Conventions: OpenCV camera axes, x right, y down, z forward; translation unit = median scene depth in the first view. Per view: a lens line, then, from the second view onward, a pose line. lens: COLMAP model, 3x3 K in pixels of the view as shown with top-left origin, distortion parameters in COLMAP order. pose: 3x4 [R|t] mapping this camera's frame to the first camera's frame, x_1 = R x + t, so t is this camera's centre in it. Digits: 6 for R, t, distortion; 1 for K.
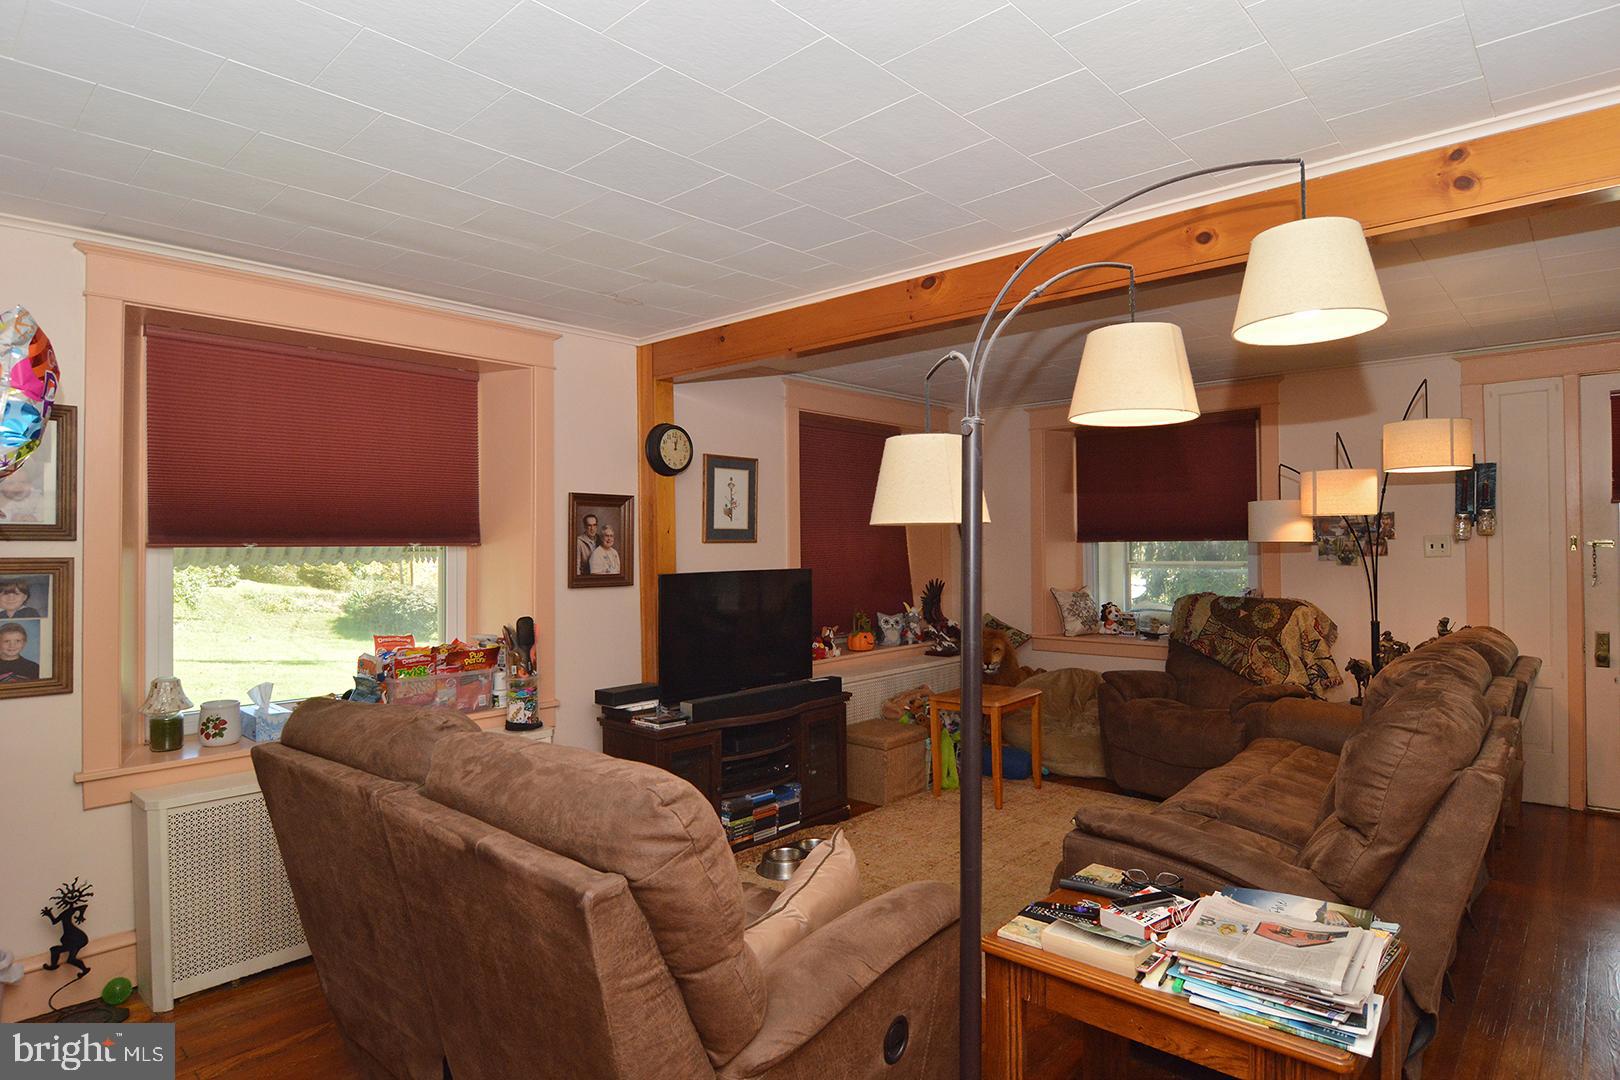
lens RADIAL K [[879.2, 0, 819.8], [0, 879.2, 536.0], [0, 0, 1]] dist [-0.009312, -0.006050]
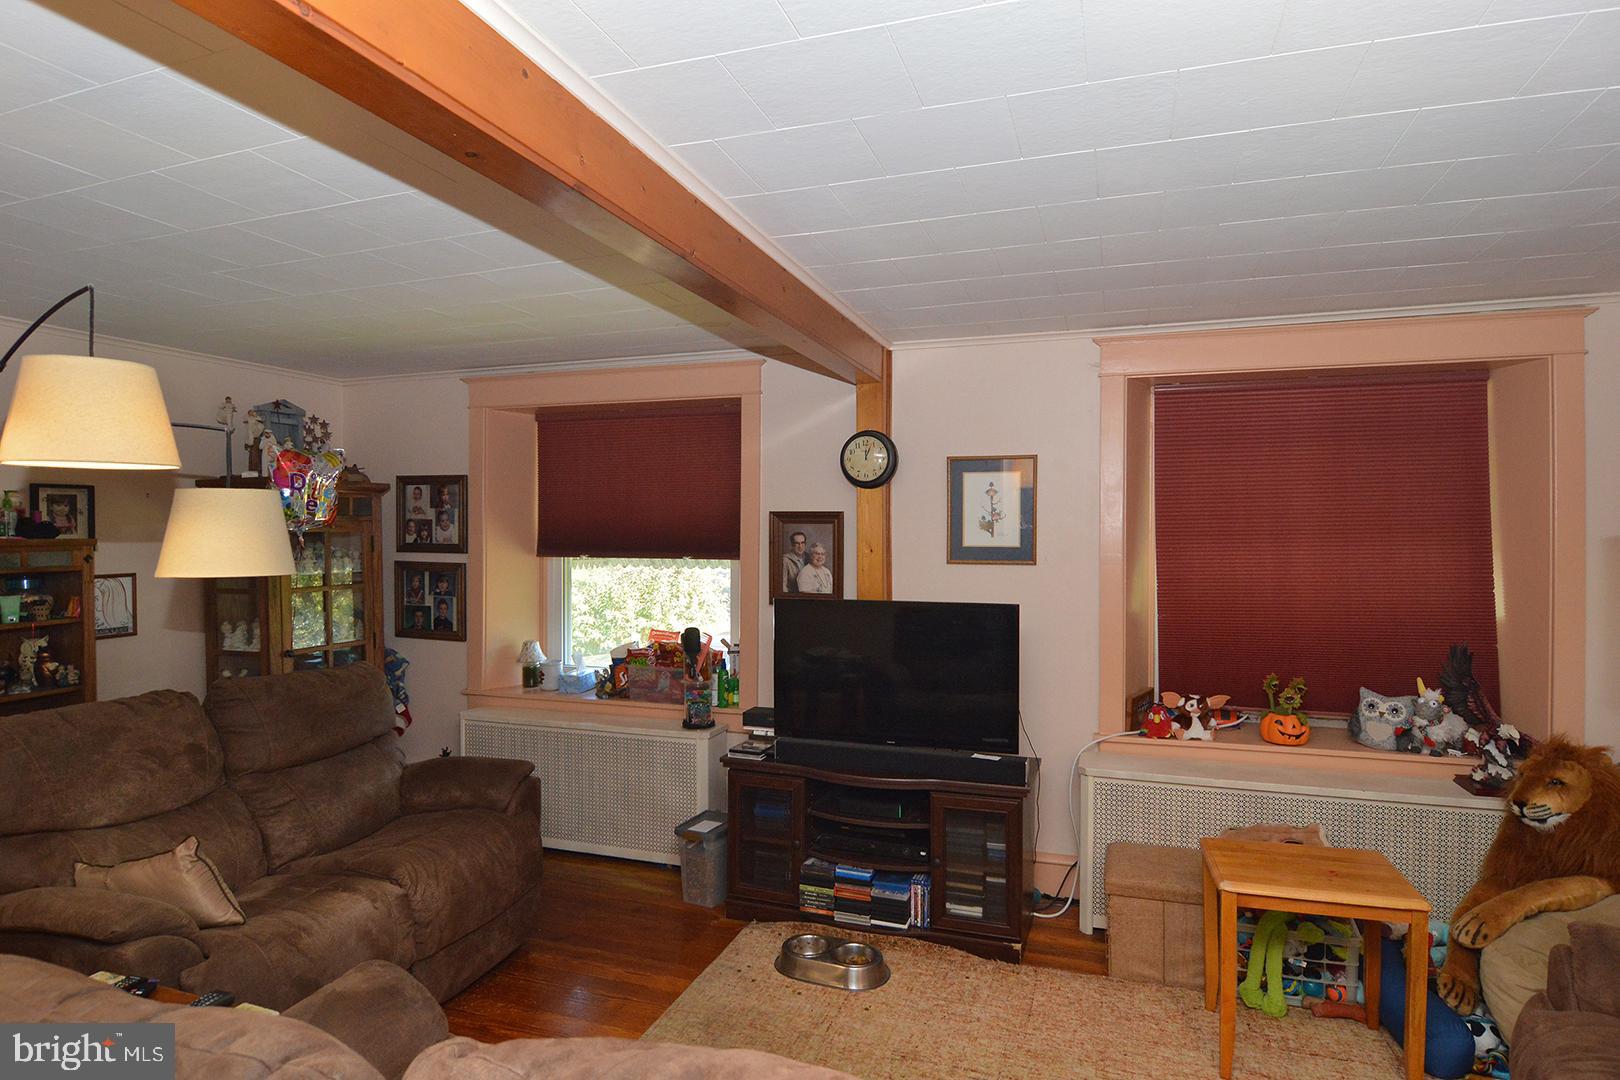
lens RADIAL K [[879.2, 0, 813.1], [0, 879.2, 536.2], [0, 0, 1]] dist [-0.009312, -0.006050]
pose [[0.394987, 0.012274, -0.918605, 0.651471], [0.001807, 0.999898, 0.014137, -0.033331], [0.918685, -0.007243, 0.394925, 0.611908]]
